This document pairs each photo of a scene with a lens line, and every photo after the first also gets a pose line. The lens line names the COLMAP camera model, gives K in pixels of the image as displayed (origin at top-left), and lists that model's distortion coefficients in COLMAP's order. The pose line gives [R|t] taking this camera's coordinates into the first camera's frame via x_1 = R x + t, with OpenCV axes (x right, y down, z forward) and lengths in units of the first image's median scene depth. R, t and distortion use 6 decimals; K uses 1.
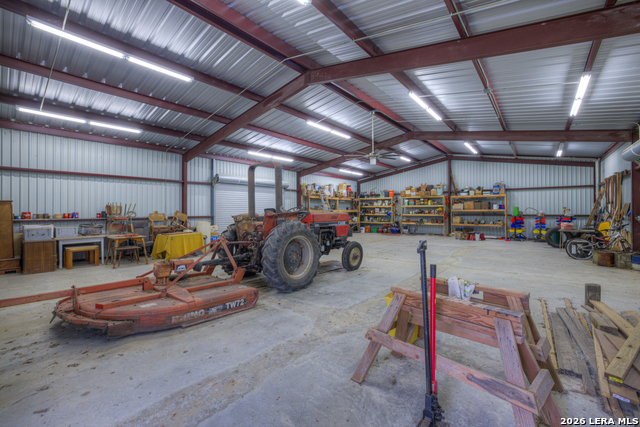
lens RADIAL K [[277.3, 0, 324.2], [0, 277.3, 209.3], [0, 0, 1]] dist [-0.010972, 0.000377]
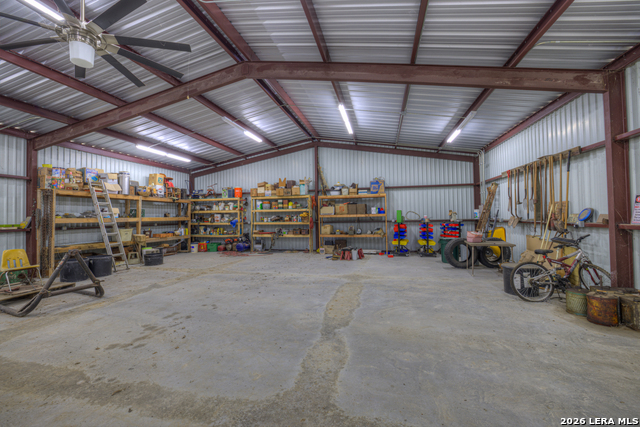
lens RADIAL K [[277.3, 0, 319.6], [0, 277.3, 210.9], [0, 0, 1]] dist [-0.010972, 0.000377]
pose [[0.905220, -0.004492, 0.424919, 0.153664], [0.012033, 0.999814, -0.015066, 0.001530], [-0.424772, 0.018751, 0.905106, 0.344958]]
